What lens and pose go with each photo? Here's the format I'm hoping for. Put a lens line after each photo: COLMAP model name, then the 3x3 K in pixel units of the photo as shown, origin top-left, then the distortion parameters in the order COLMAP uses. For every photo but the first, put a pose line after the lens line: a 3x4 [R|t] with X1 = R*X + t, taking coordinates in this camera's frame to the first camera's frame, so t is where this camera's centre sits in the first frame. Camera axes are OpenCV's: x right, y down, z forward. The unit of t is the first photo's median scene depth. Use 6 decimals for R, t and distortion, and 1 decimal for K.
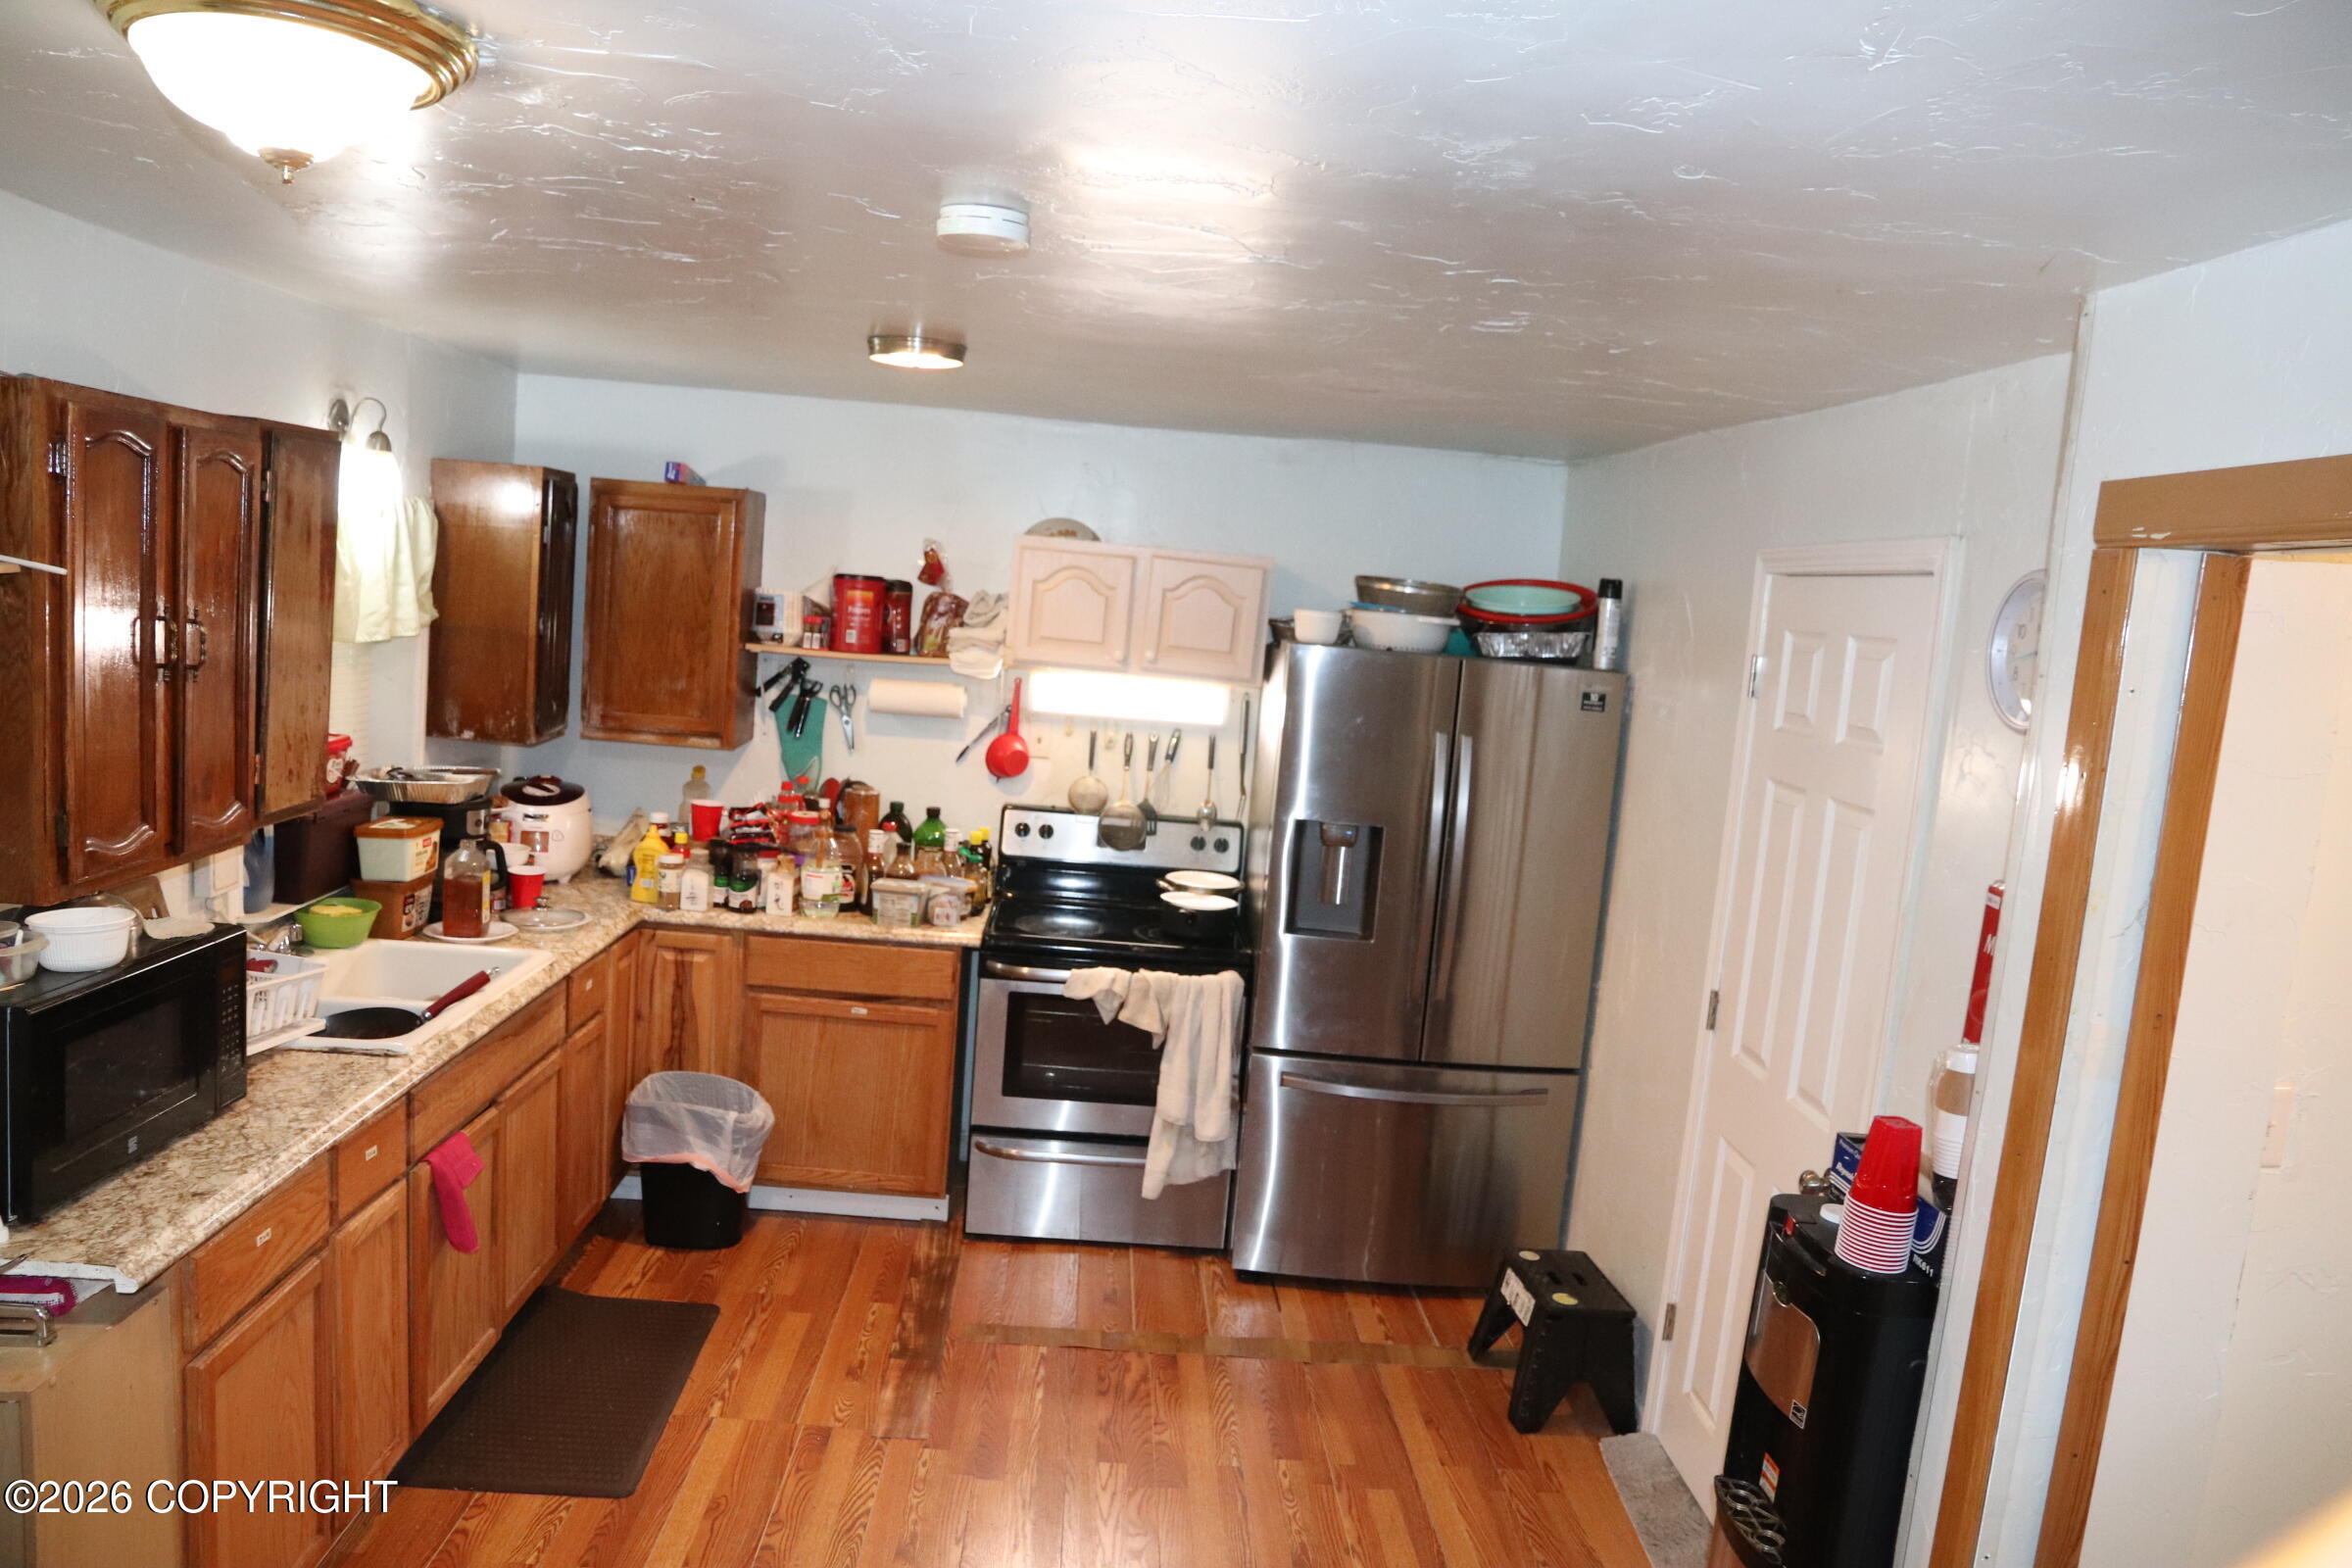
lens RADIAL K [[1638.9, 0, 1176.0], [0, 1638.9, 784.0], [0, 0, 1]] dist [-0.108883, 0.074428]
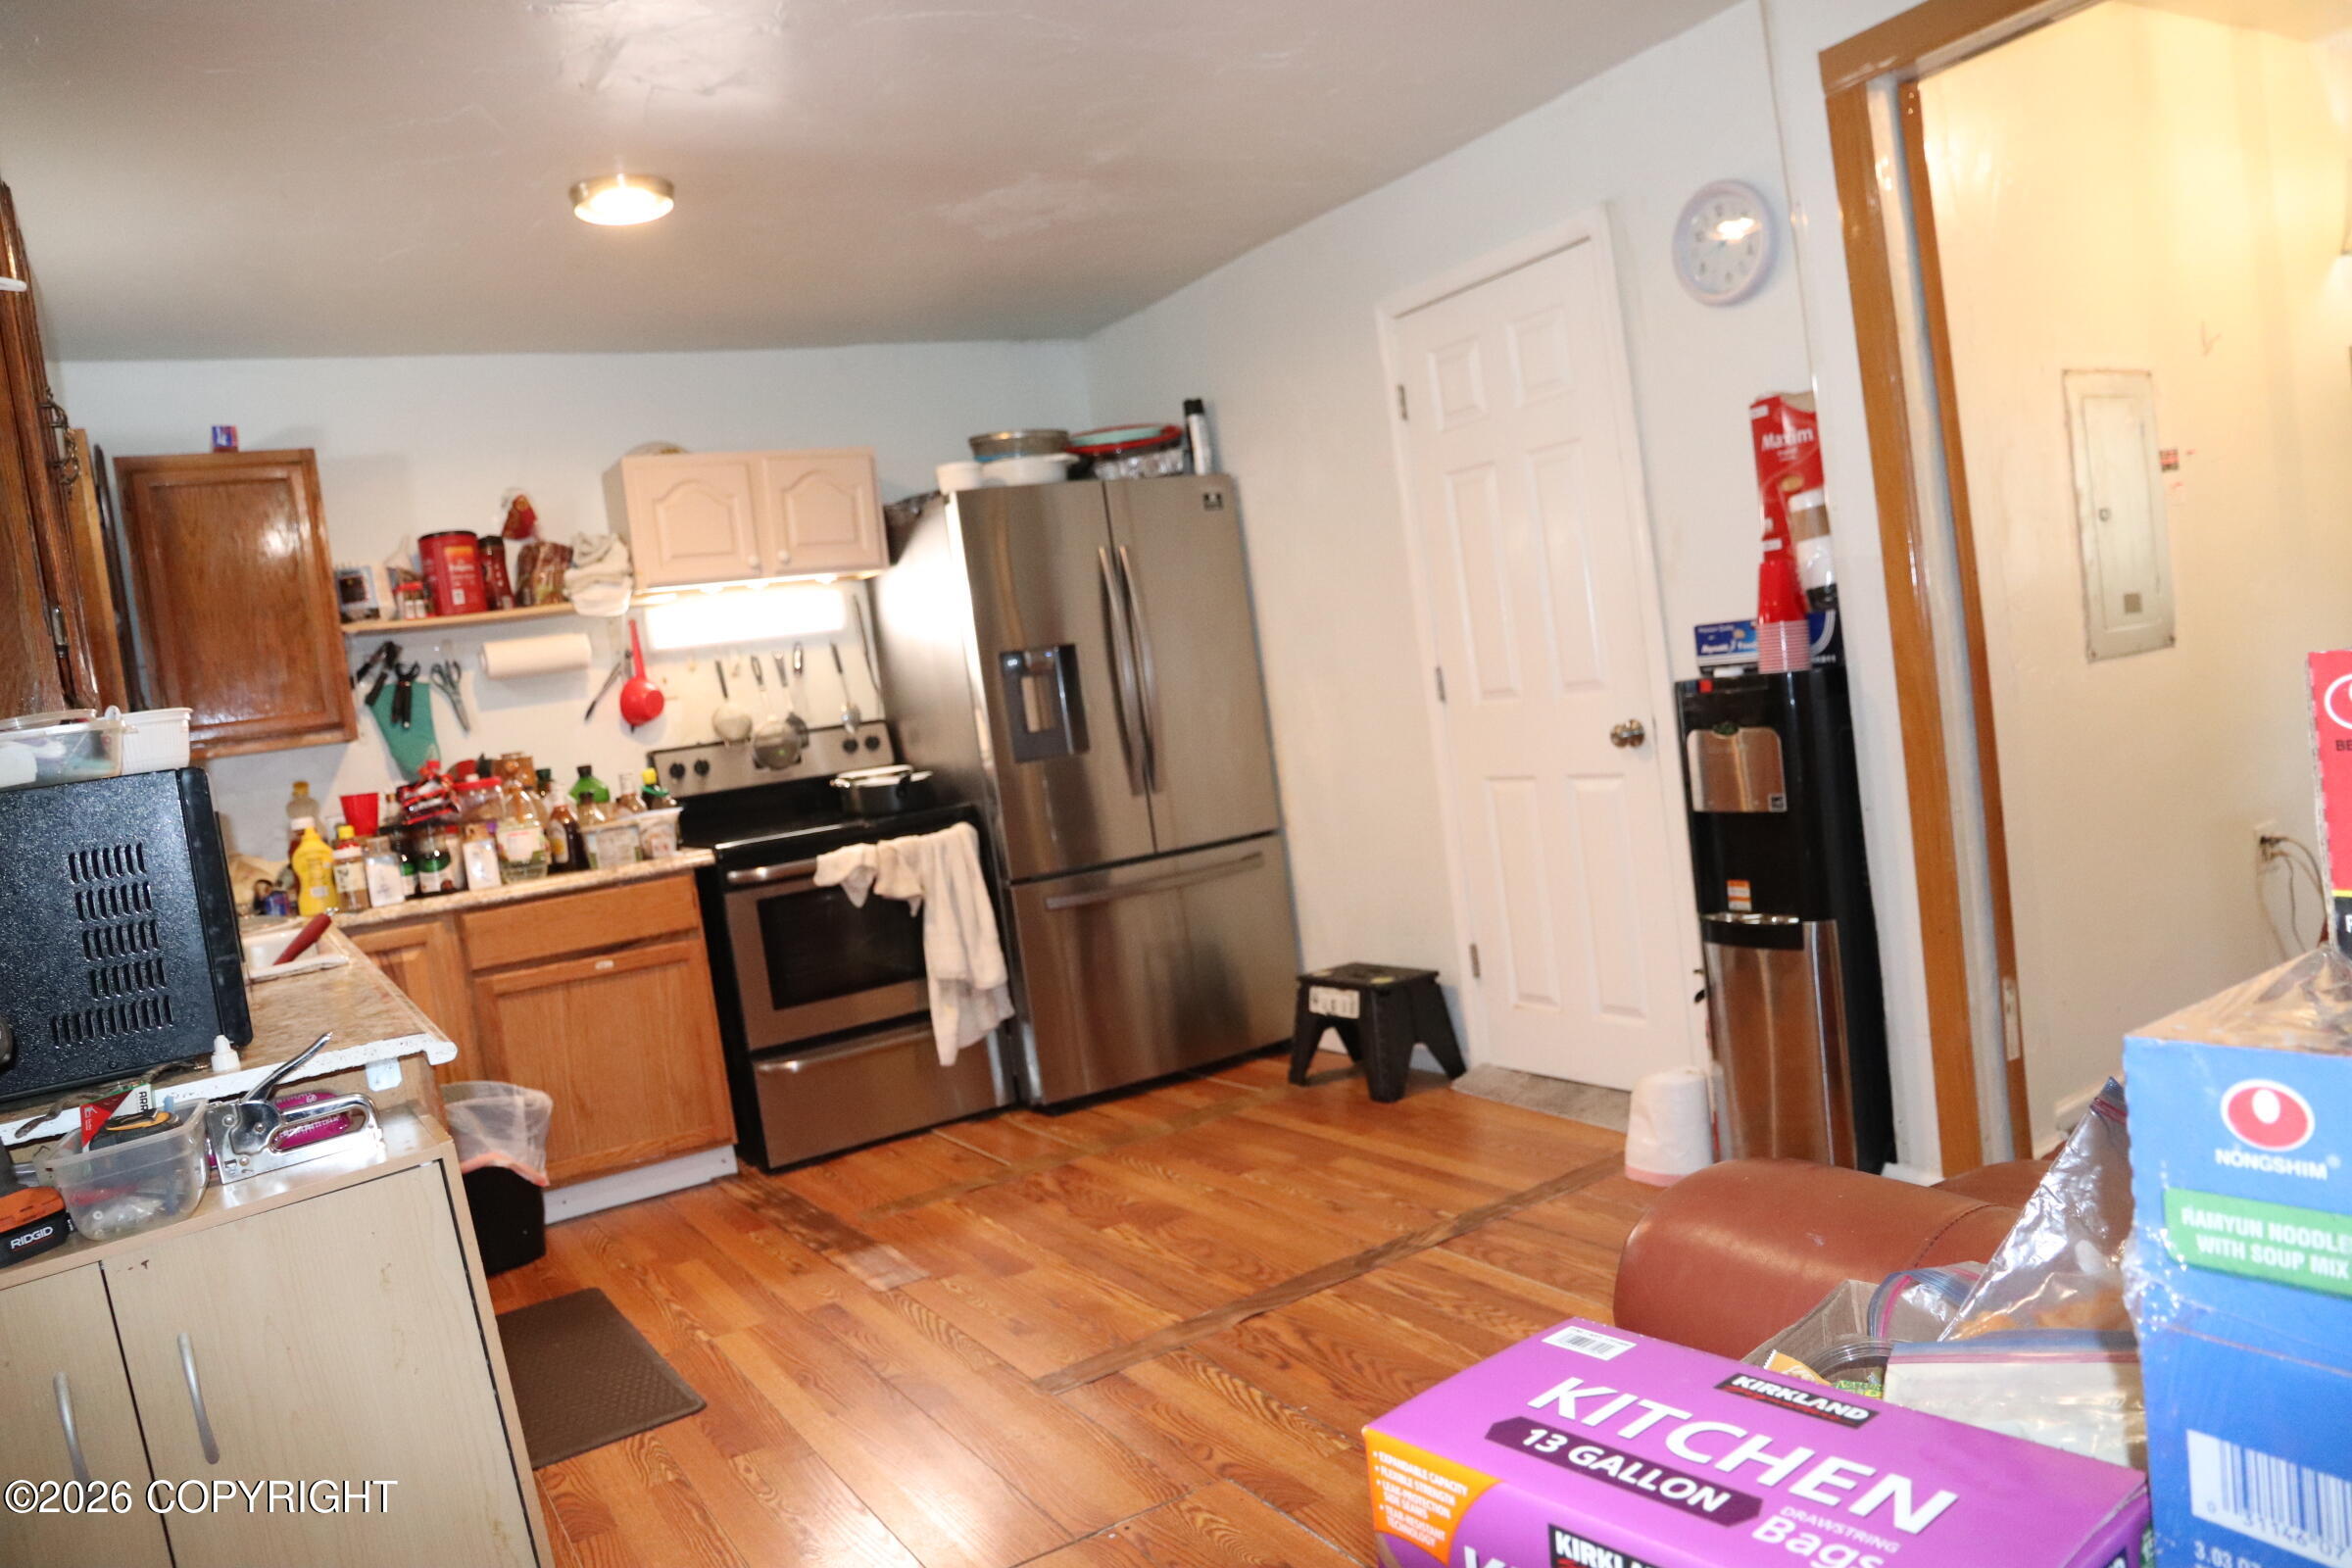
lens RADIAL K [[1638.9, 0, 1176.0], [0, 1638.9, 784.0], [0, 0, 1]] dist [-0.108883, 0.074428]
pose [[0.850971, -0.230561, 0.471901, -0.324680], [0.267733, 0.963417, -0.012093, 0.137543], [-0.451850, 0.136634, 0.881568, 0.037955]]
